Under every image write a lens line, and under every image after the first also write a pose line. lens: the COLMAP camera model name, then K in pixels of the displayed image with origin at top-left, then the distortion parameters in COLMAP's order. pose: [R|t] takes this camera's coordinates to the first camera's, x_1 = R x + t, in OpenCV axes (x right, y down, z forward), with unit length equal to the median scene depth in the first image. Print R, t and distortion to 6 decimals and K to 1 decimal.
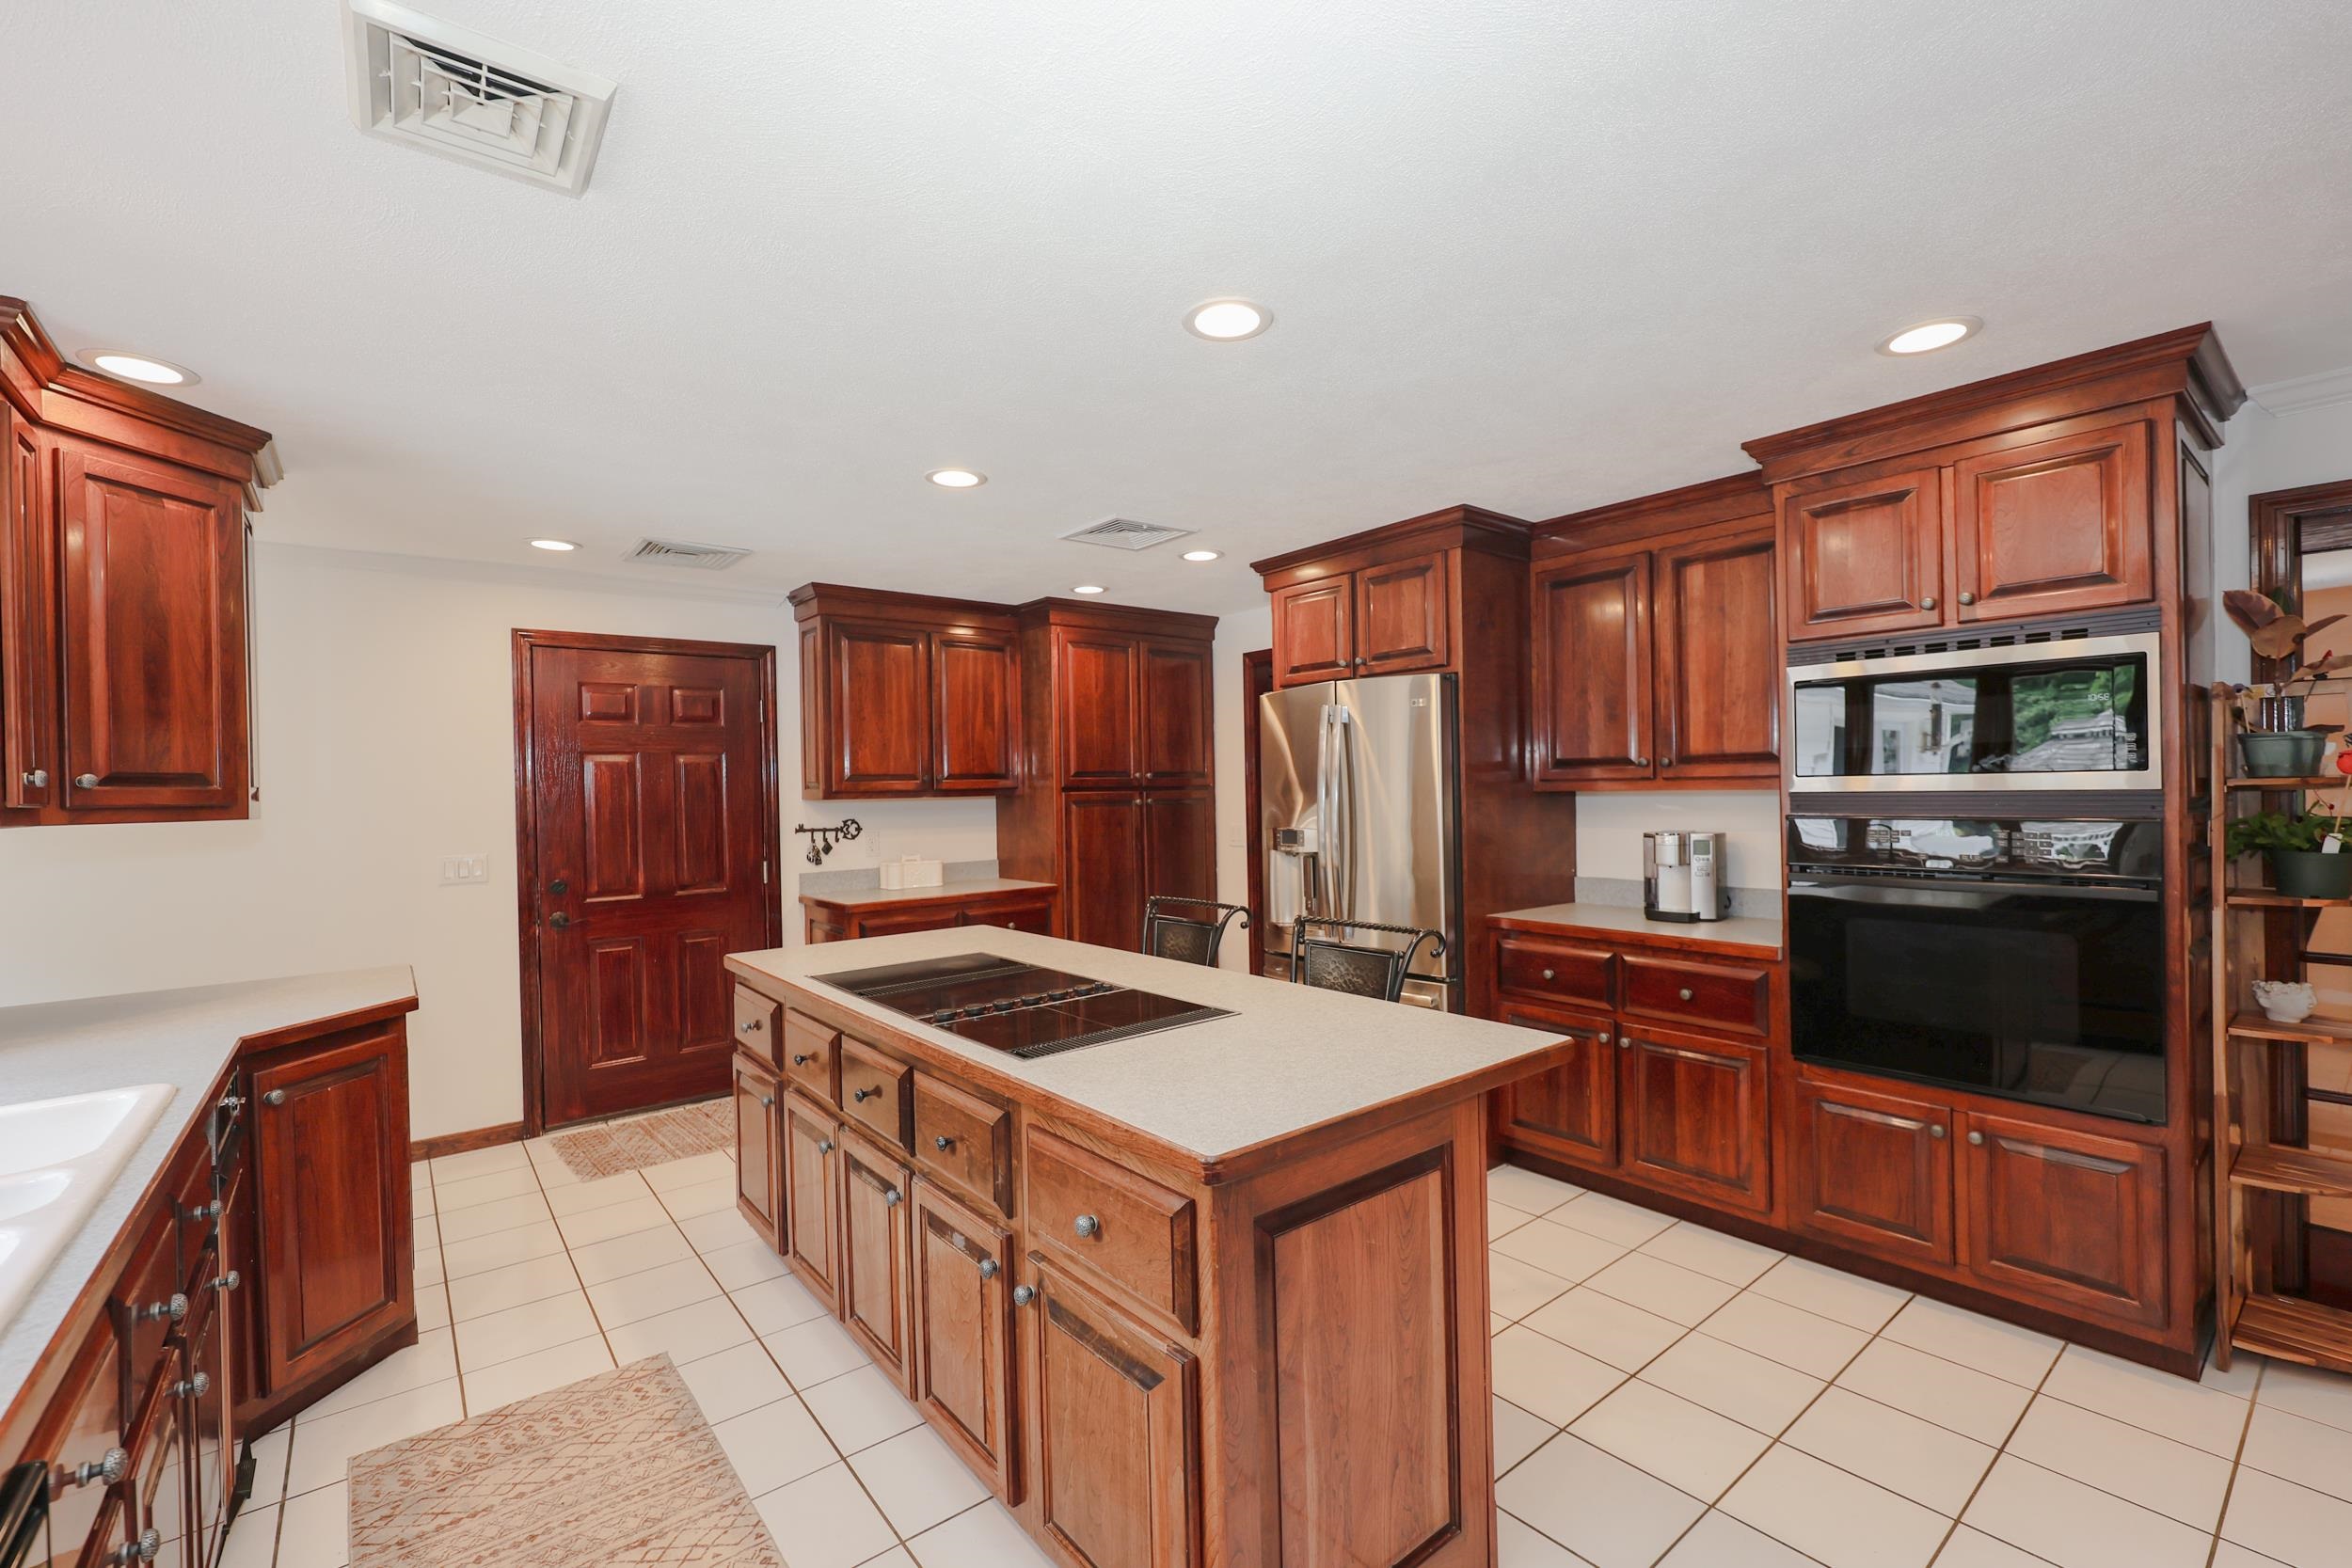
lens RADIAL K [[993.9, 0, 1177.8], [0, 993.9, 791.5], [0, 0, 1]] dist [-0.002220, -0.000088]
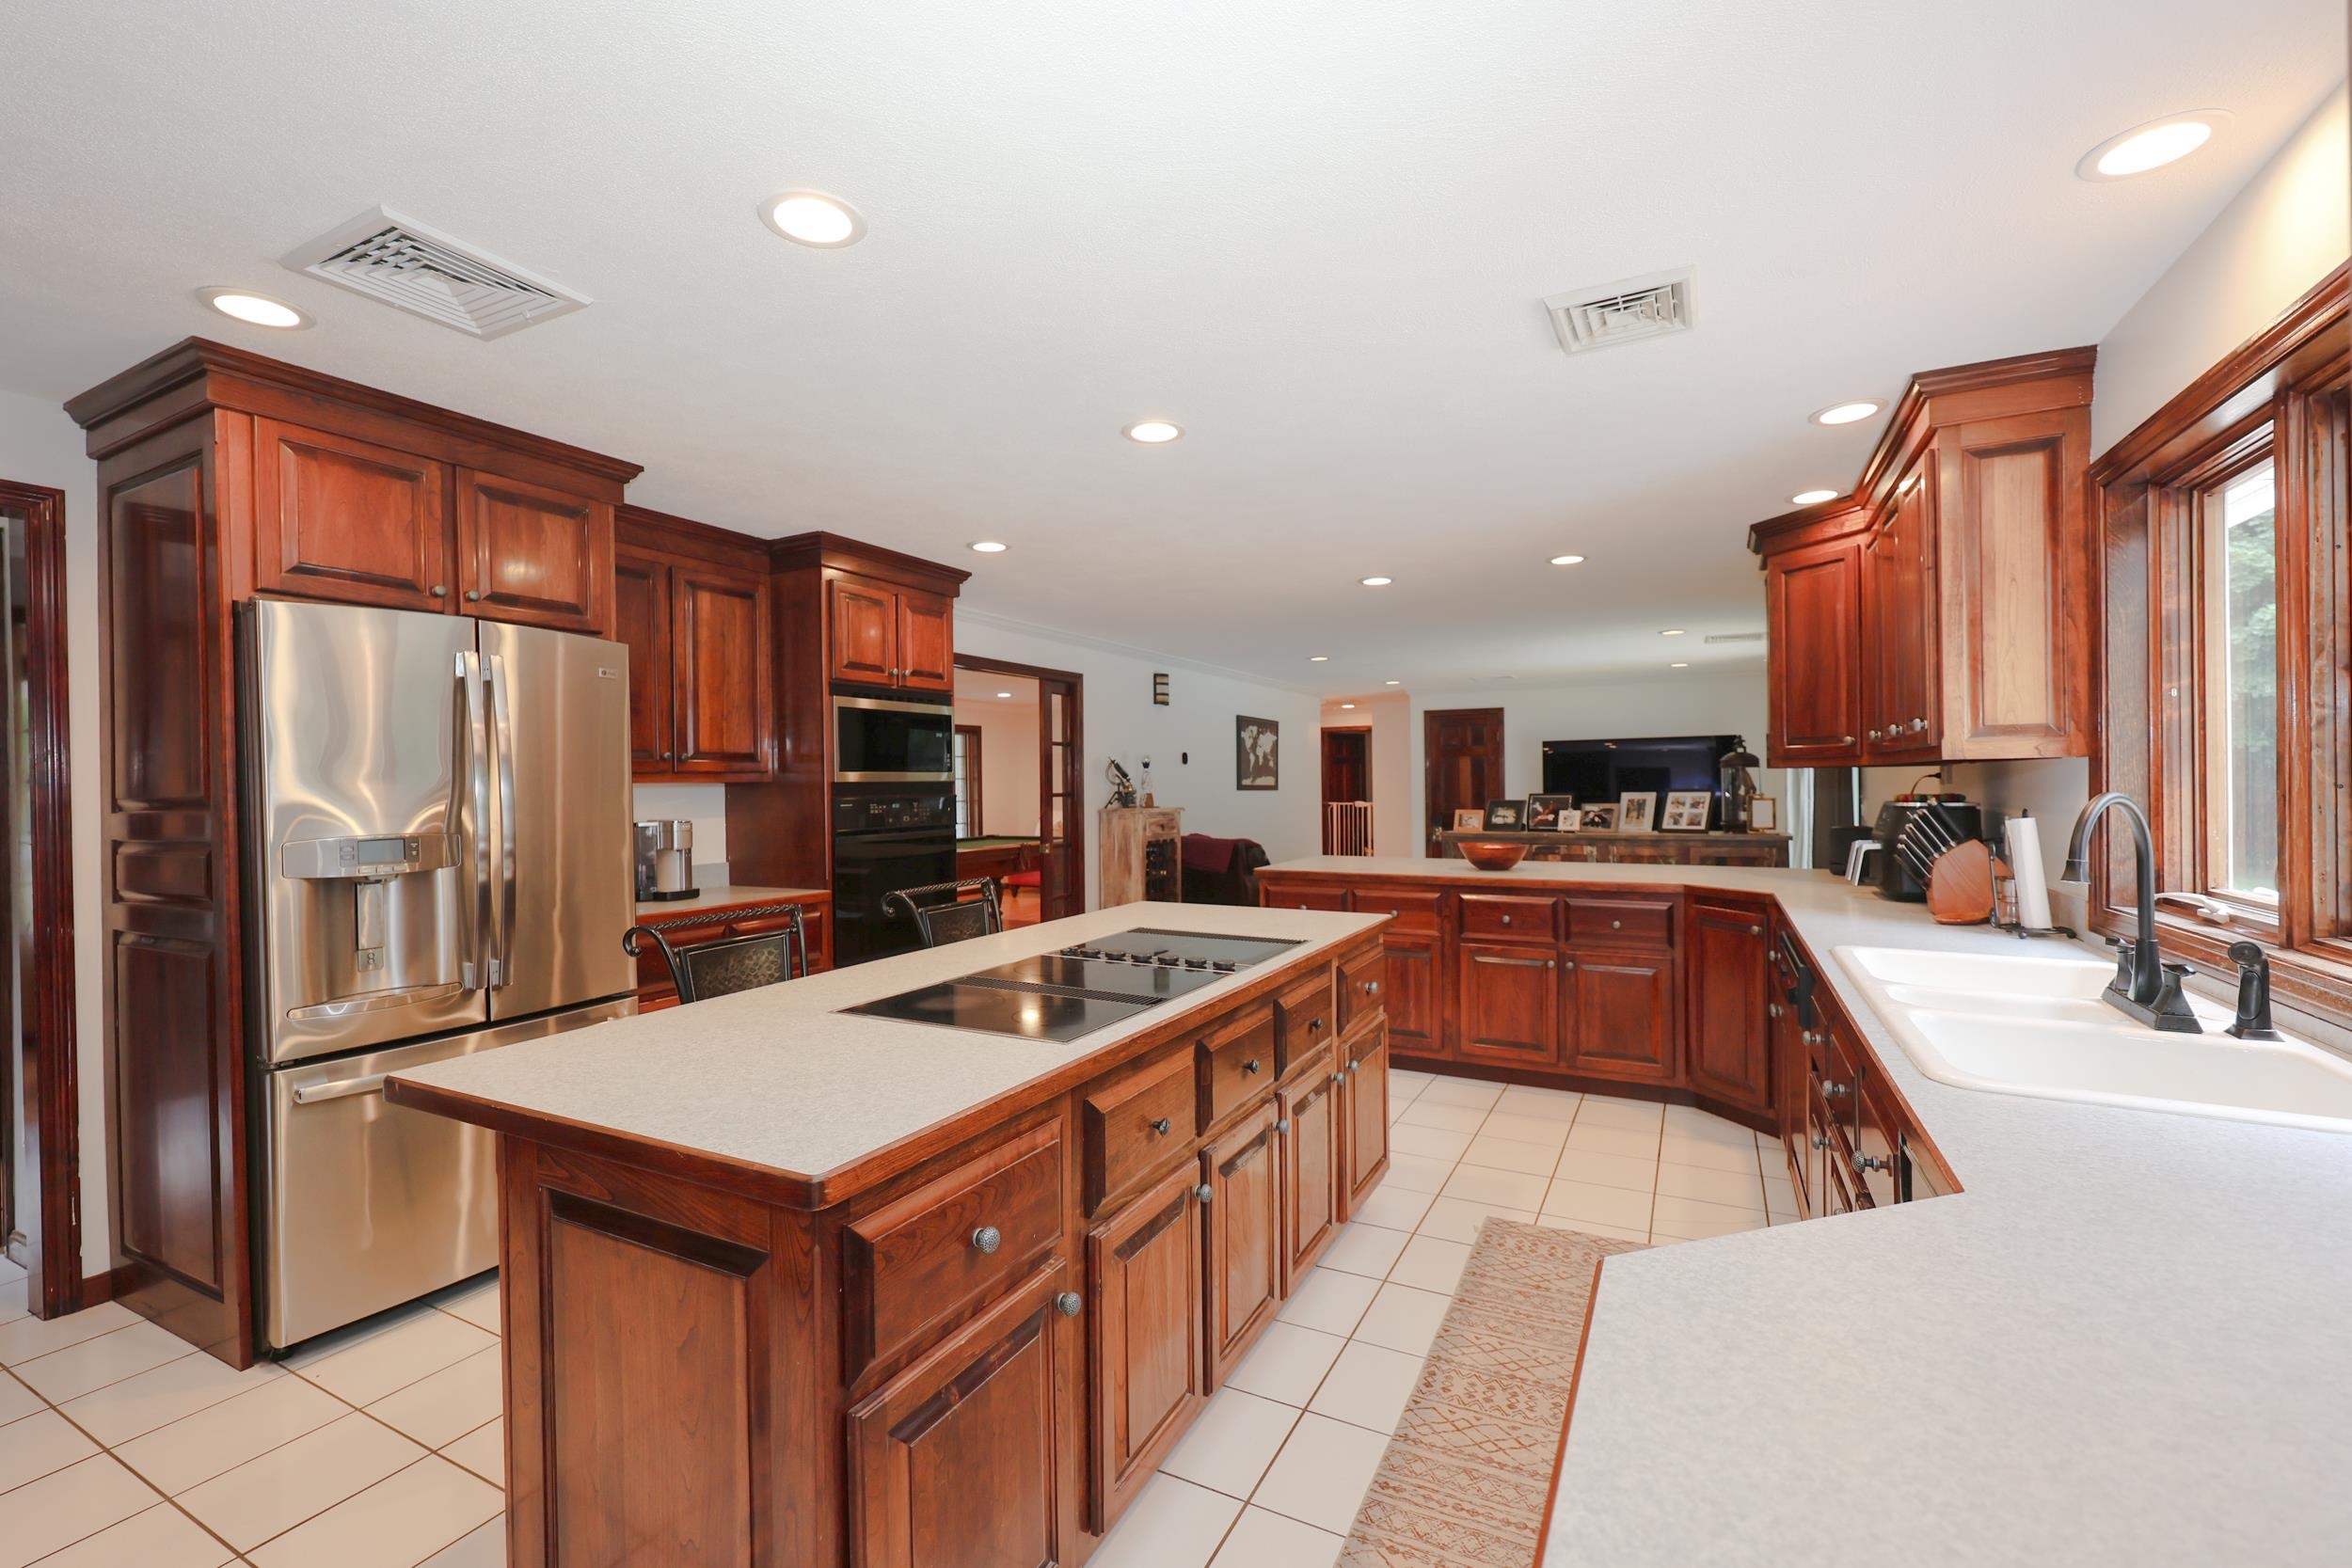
lens RADIAL K [[993.9, 0, 1170.7], [0, 993.9, 786.7], [0, 0, 1]] dist [-0.002220, -0.000088]
pose [[-0.393745, 0.018859, 0.919026, -0.505214], [0.024191, 0.999656, -0.010150, 0.019252], [-0.918901, 0.018235, -0.394066, 0.625217]]
